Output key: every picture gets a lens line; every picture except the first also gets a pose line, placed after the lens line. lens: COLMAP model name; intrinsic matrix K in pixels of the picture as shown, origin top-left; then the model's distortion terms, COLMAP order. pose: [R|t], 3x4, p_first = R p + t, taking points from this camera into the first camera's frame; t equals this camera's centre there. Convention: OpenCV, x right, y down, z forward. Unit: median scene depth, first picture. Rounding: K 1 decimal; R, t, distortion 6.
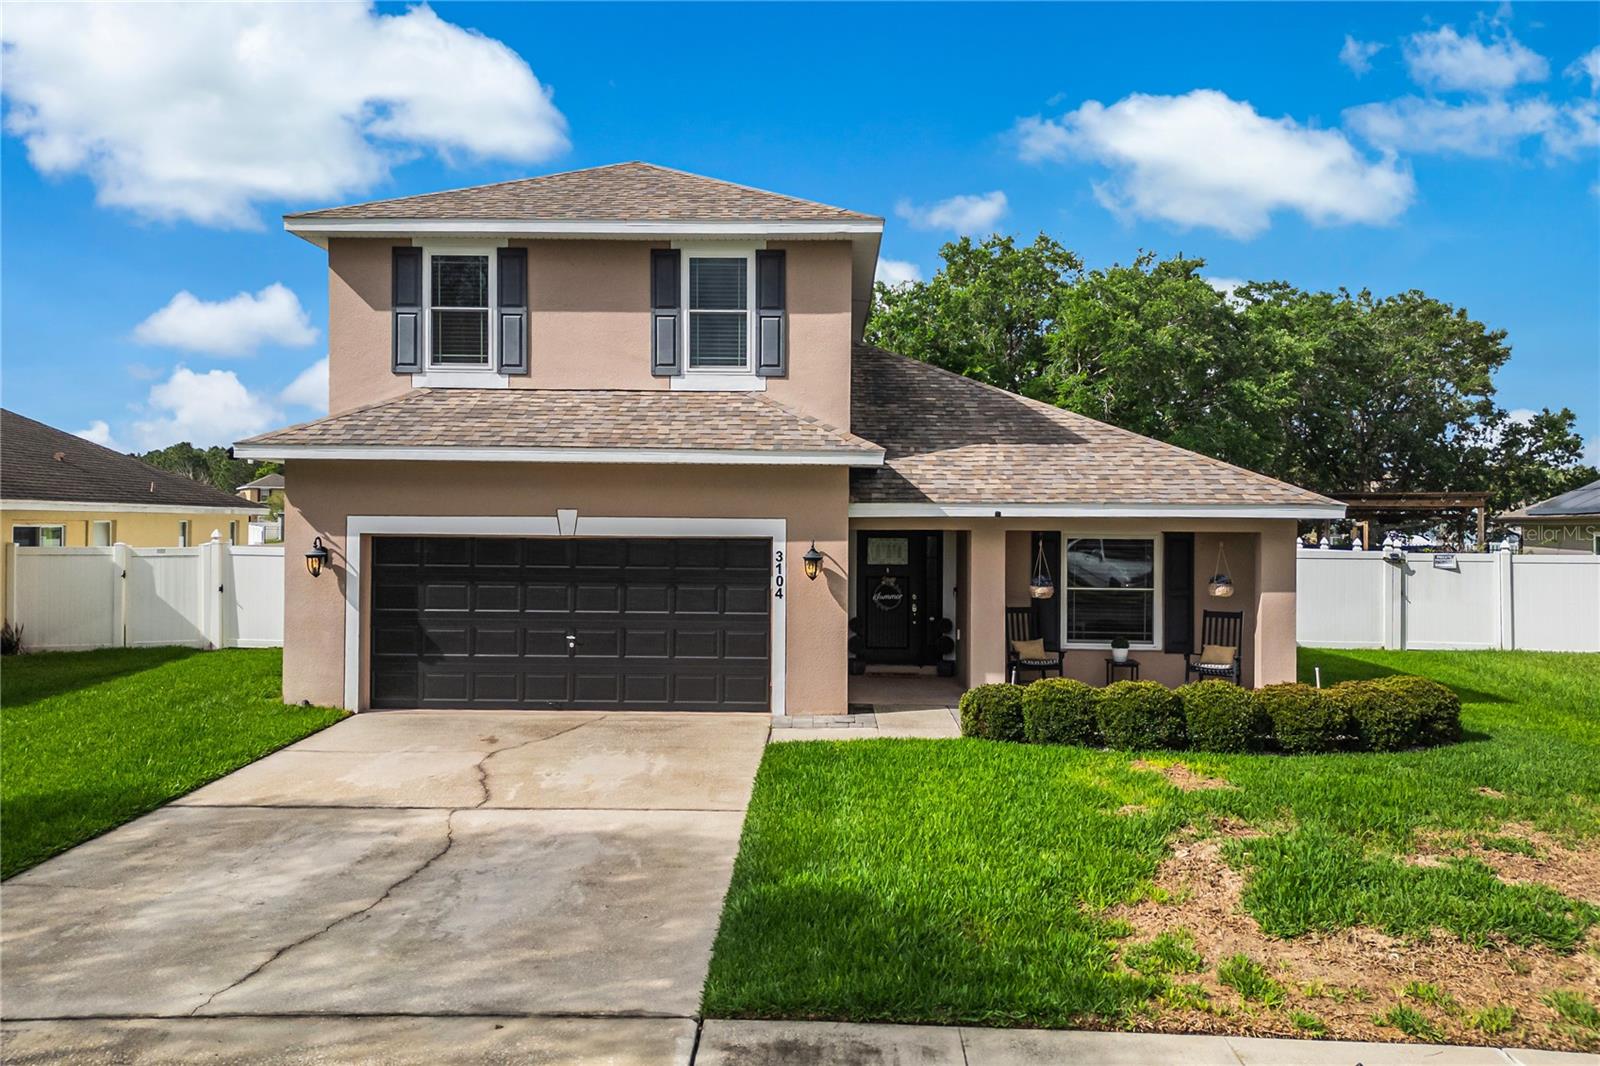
lens RADIAL K [[1156.9, 0, 800.1], [0, 1156.9, 525.8], [0, 0, 1]] dist [0.093518, -0.100028]
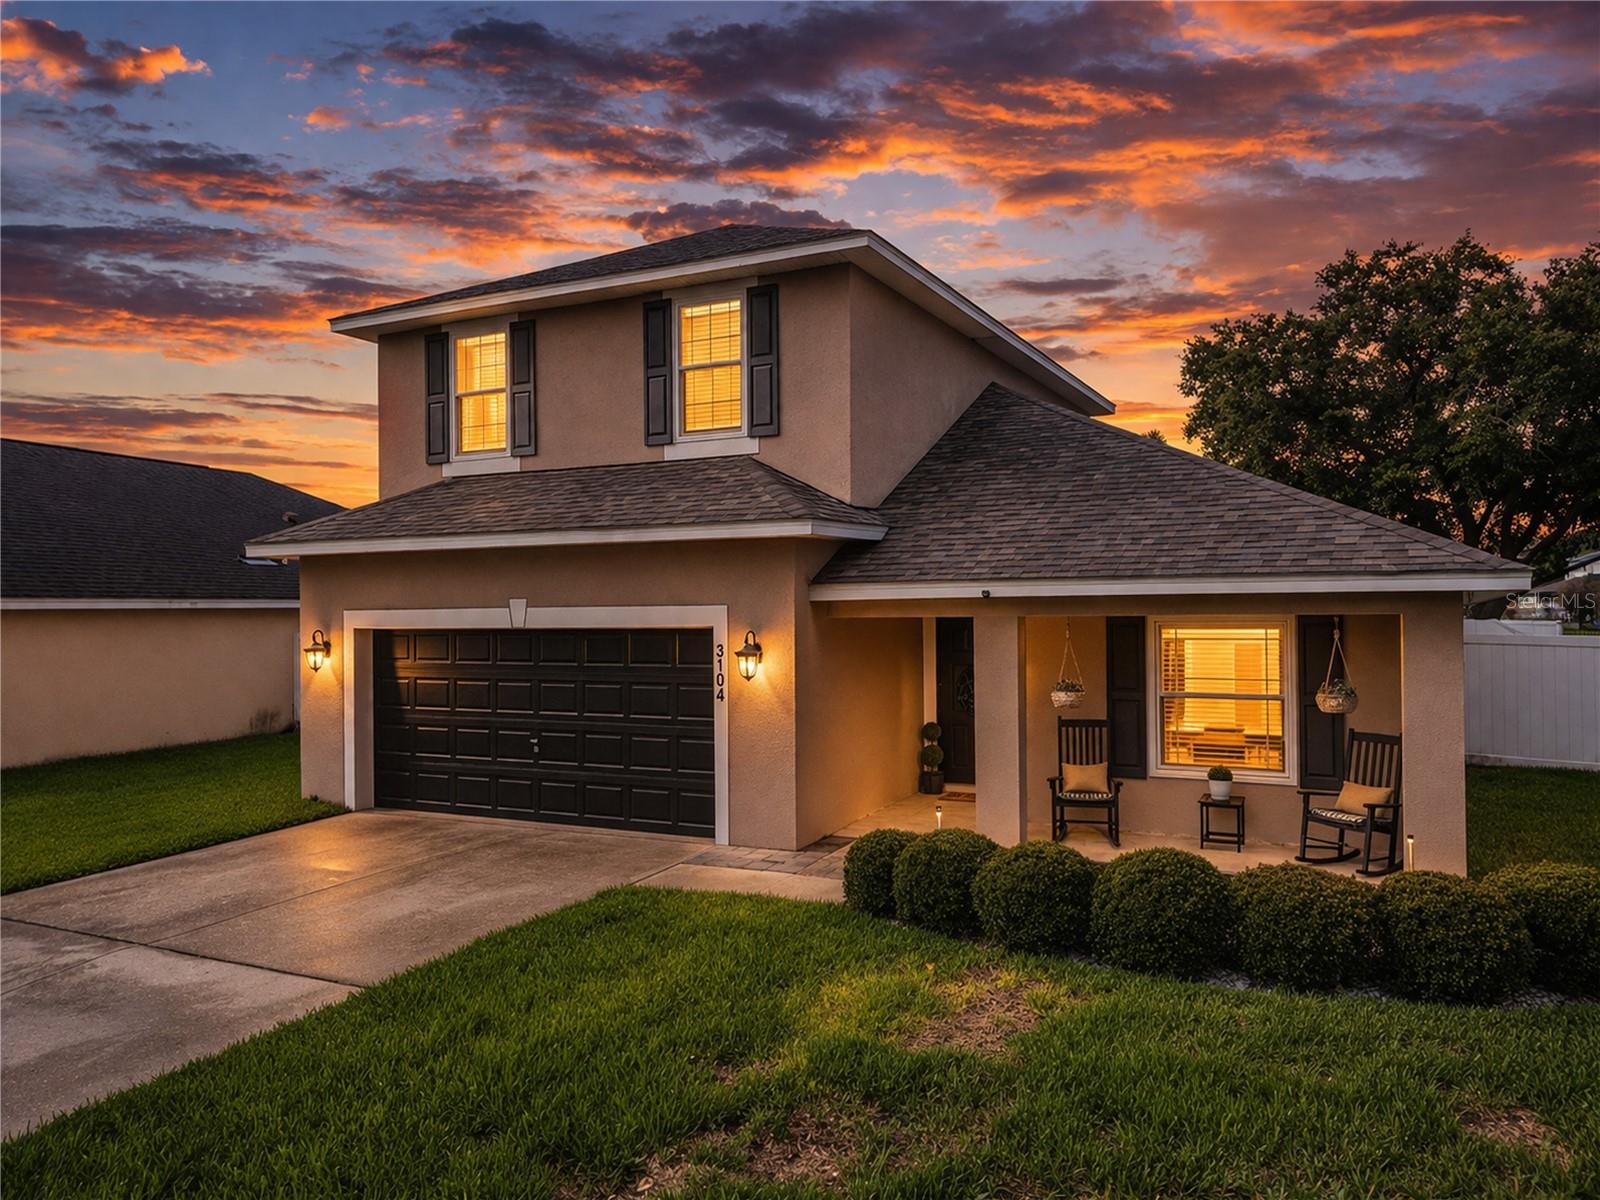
lens RADIAL K [[1109.5, 0, 826.6], [0, 1109.5, 601.5], [0, 0, 1]] dist [0.052882, -0.000144]
pose [[0.908476, -0.017766, -0.417558, 0.356669], [0.014979, 0.999838, -0.009951, -0.000482], [0.417668, 0.002786, 0.908596, 0.294299]]
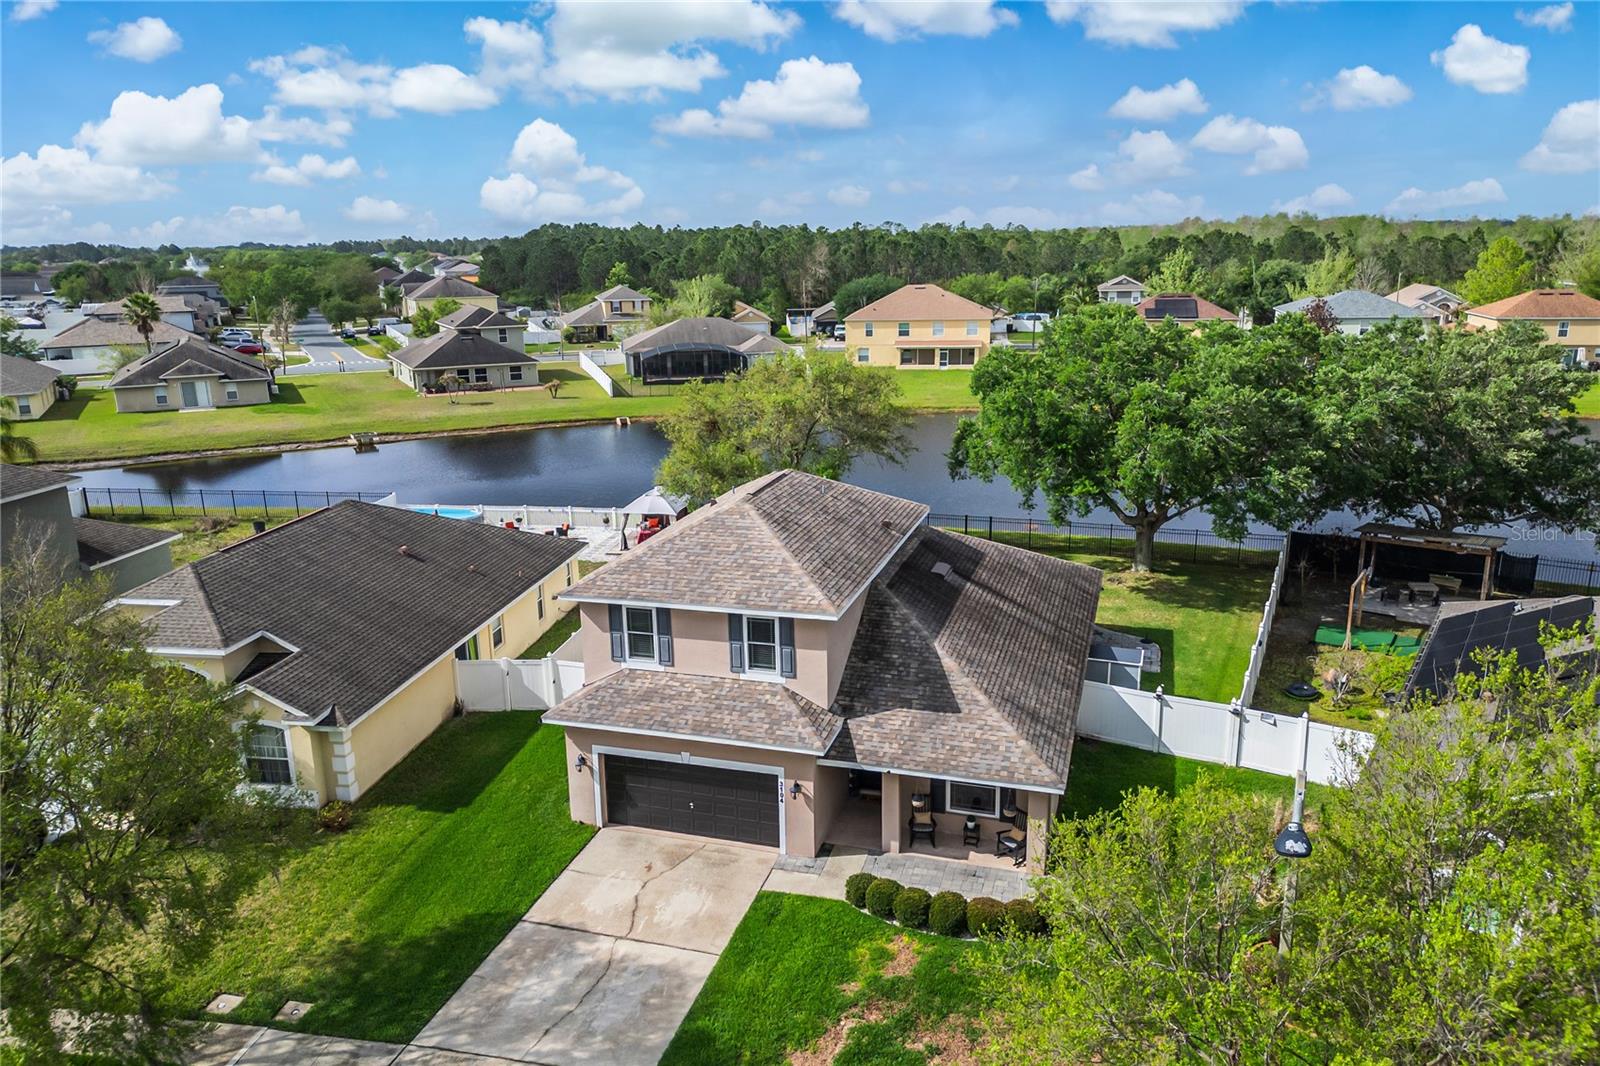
lens RADIAL K [[1101.0, 0, 808.9], [0, 1101.0, 531.3], [0, 0, 1]] dist [0.101623, -0.146282]
pose [[0.963550, 0.043276, -0.264006, 0.496887], [0.021986, 0.970683, 0.239357, -0.826099], [0.266625, -0.236437, 0.934349, -0.679175]]
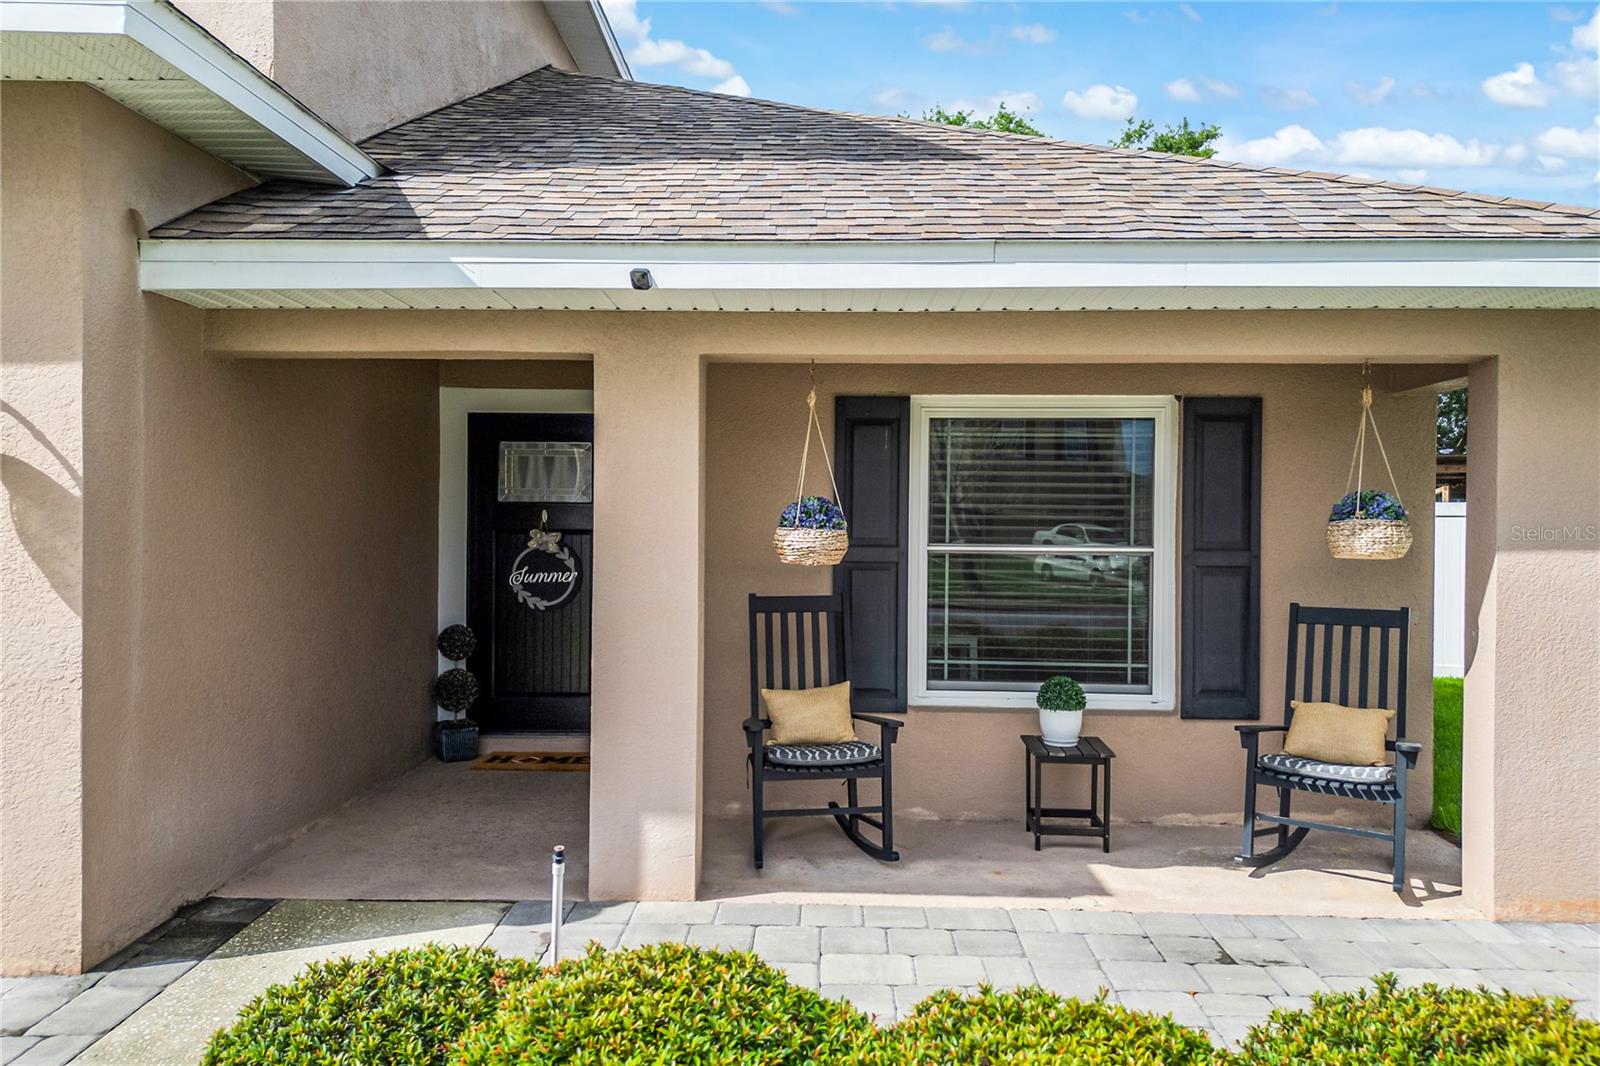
lens RADIAL K [[1125.9, 0, 804.5], [0, 1125.9, 534.6], [0, 0, 1]] dist [0.093905, -0.097663]
pose [[0.999994, 0.001276, 0.003255, 0.201179], [-0.001294, 0.999984, 0.005560, 0.050636], [-0.003248, -0.005564, 0.999979, 0.673213]]
